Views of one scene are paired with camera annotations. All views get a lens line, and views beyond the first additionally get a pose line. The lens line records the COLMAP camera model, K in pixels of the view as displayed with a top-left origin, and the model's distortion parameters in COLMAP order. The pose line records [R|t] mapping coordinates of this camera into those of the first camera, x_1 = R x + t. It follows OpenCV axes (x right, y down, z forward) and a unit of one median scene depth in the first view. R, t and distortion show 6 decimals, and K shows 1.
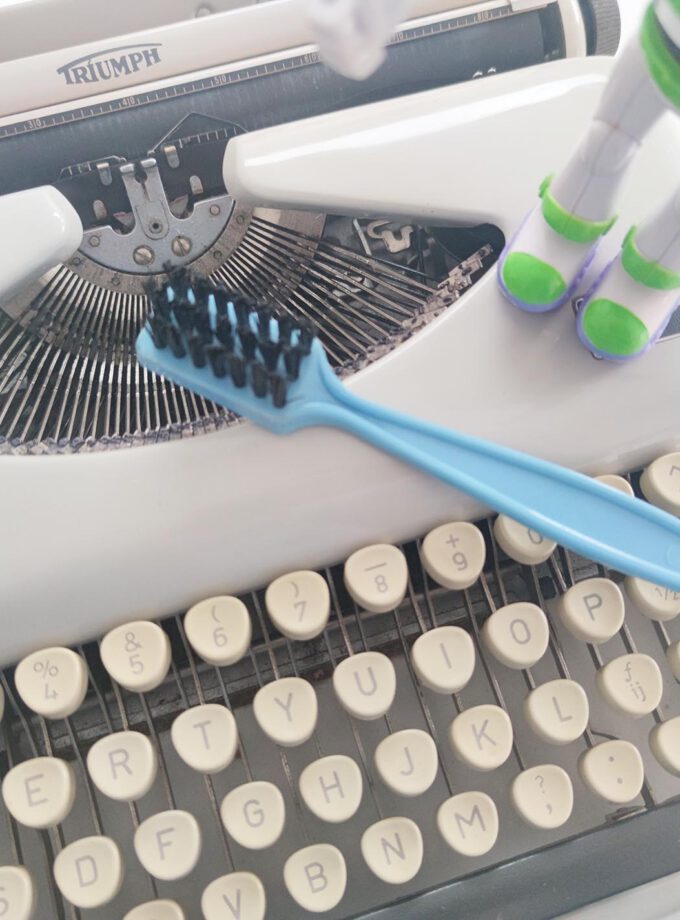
lens RADIAL K [[959.2, 0, 345.0], [0, 959.2, 464.8], [0, 0, 1]] dist [-0.029658, 0.000000]
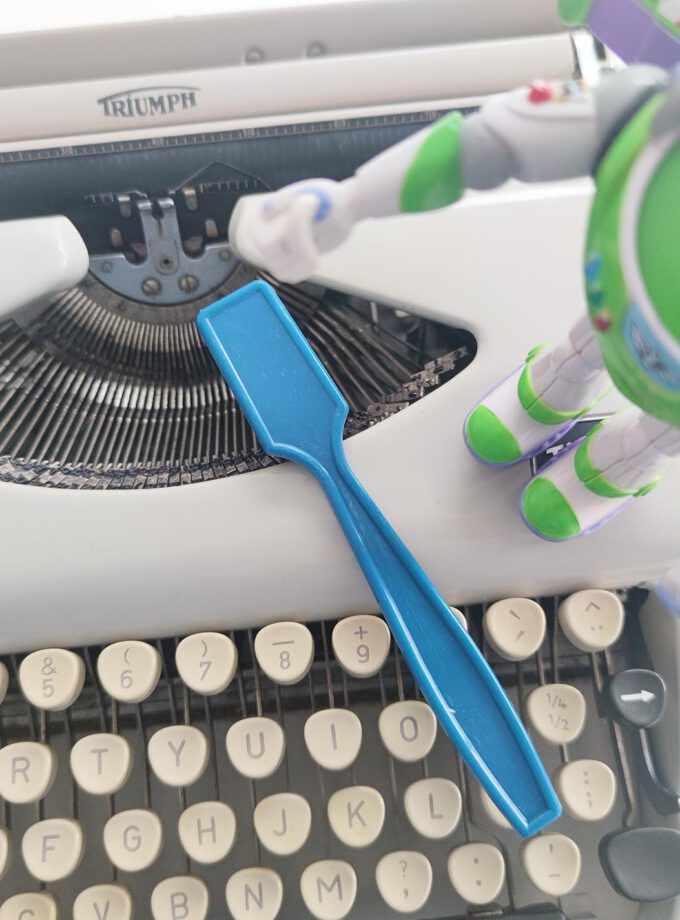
lens RADIAL K [[959.2, 0, 341.4], [0, 959.2, 466.3], [0, 0, 1]] dist [-0.029658, 0.000000]
pose [[0.977480, 0.189970, -0.091892, 0.139816], [-0.183886, 0.980398, 0.070758, -0.154301], [0.103532, -0.052267, 0.993252, -0.032218]]
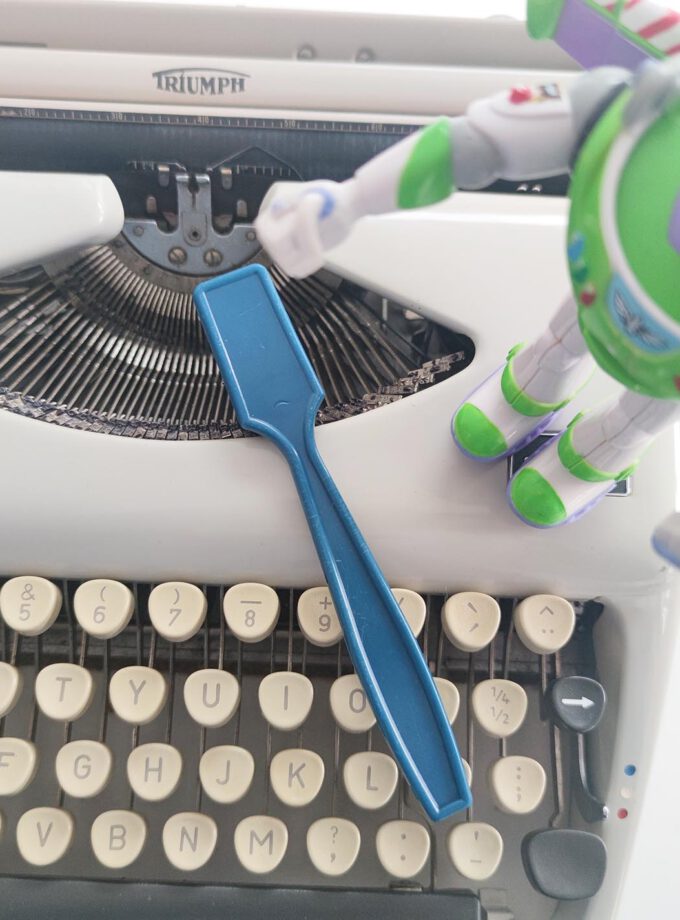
lens RADIAL K [[959.2, 0, 336.9], [0, 959.2, 466.7], [0, 0, 1]] dist [-0.029658, 0.000000]
pose [[0.939577, 0.326543, -0.102784, 0.170489], [-0.321720, 0.944873, 0.060916, -0.128813], [0.117010, -0.024168, 0.992837, -0.085219]]
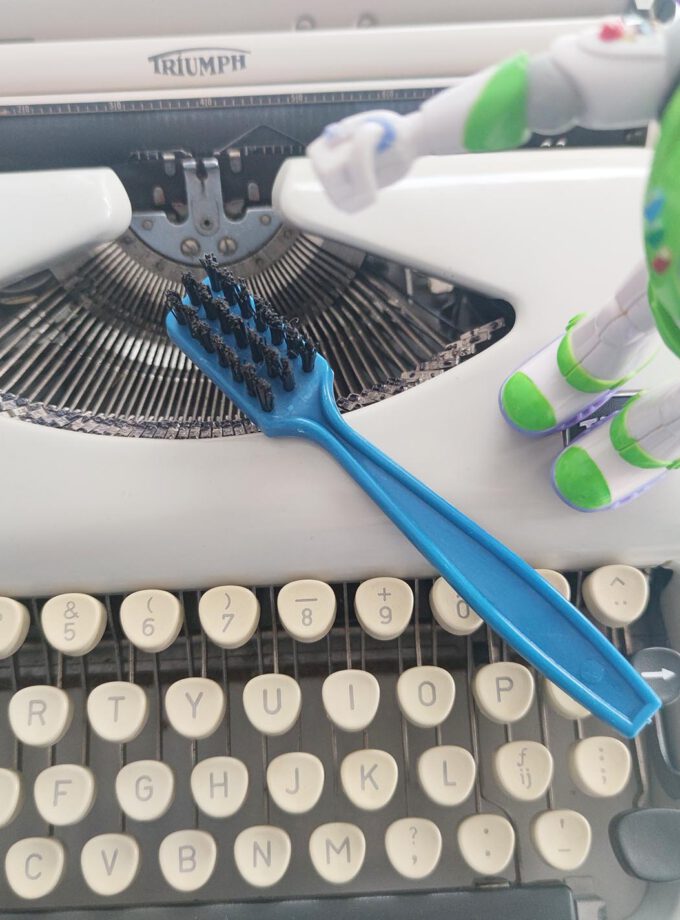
lens RADIAL K [[959.2, 0, 340.4], [0, 959.2, 472.6], [0, 0, 1]] dist [-0.029658, 0.000000]
pose [[0.964666, 0.243711, -0.100126, 0.126181], [-0.237809, 0.968974, 0.067347, -0.099263], [0.113432, -0.041157, 0.992693, -0.038439]]
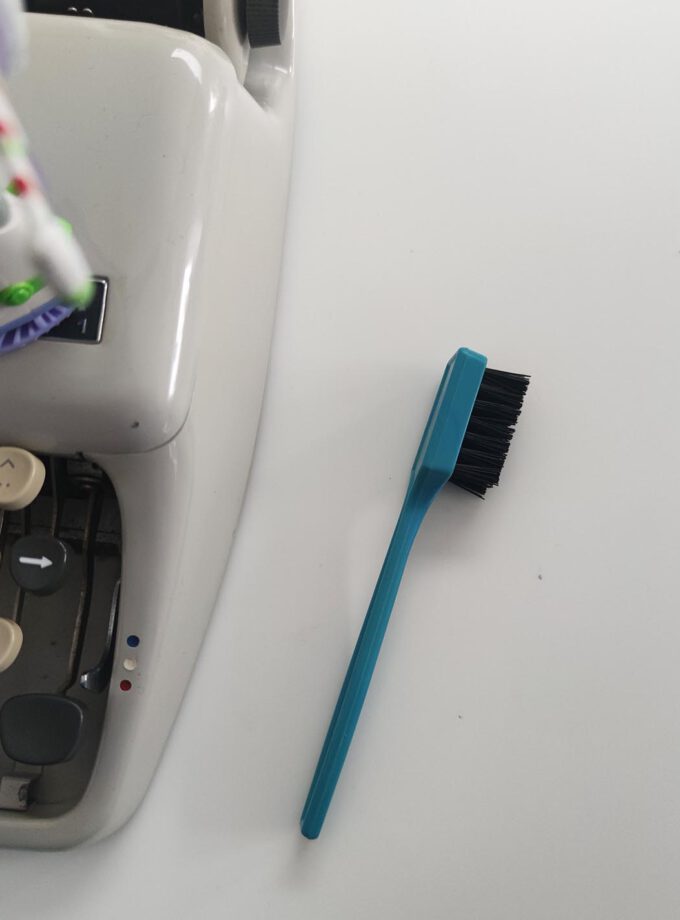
lens RADIAL K [[959.2, 0, 346.6], [0, 959.2, 461.4], [0, 0, 1]] dist [-0.029658, 0.000000]
pose [[0.917358, 0.381952, -0.112099, 0.737457], [-0.363593, 0.918639, 0.154604, -0.265542], [0.162030, -0.101069, 0.981596, 0.063604]]
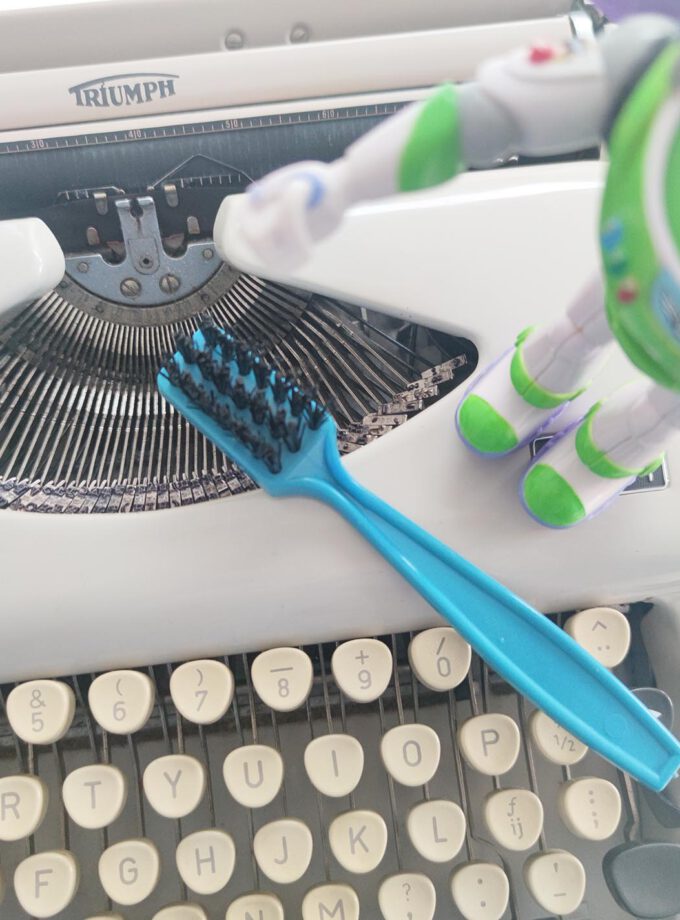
lens RADIAL K [[959.2, 0, 336.2], [0, 959.2, 465.0], [0, 0, 1]] dist [-0.029658, 0.000000]
pose [[0.982234, 0.180463, -0.051469, 0.092275], [-0.173703, 0.978112, 0.114562, -0.210560], [0.071016, -0.103587, 0.992082, 0.011870]]
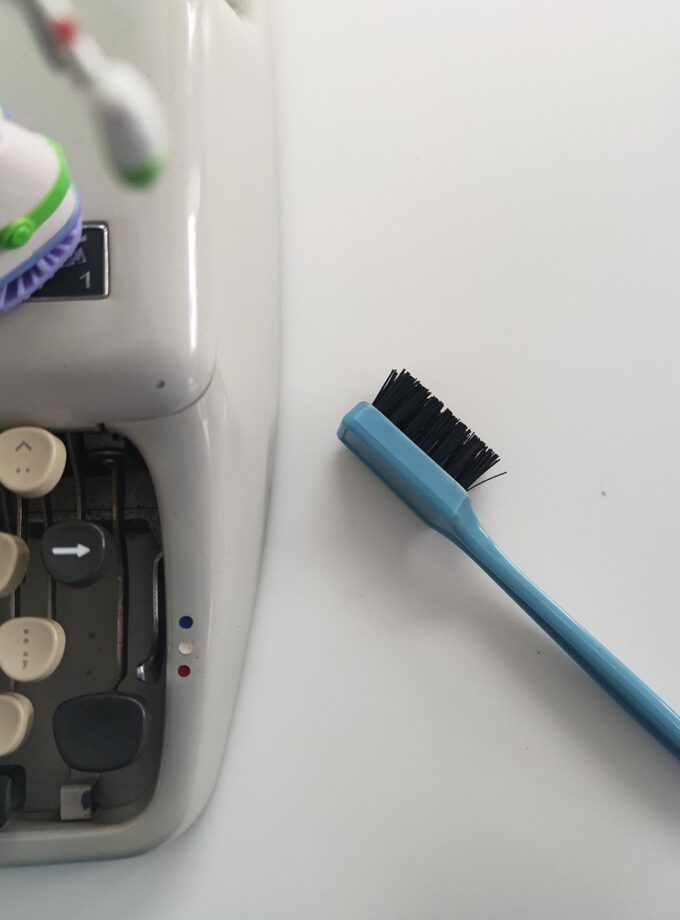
lens RADIAL K [[959.2, 0, 347.0], [0, 959.2, 459.4], [0, 0, 1]] dist [-0.029658, 0.000000]
pose [[0.963100, 0.262270, -0.060434, 0.651554], [-0.246203, 0.949227, 0.195834, -0.218669], [0.108727, -0.173729, 0.978773, 0.145764]]
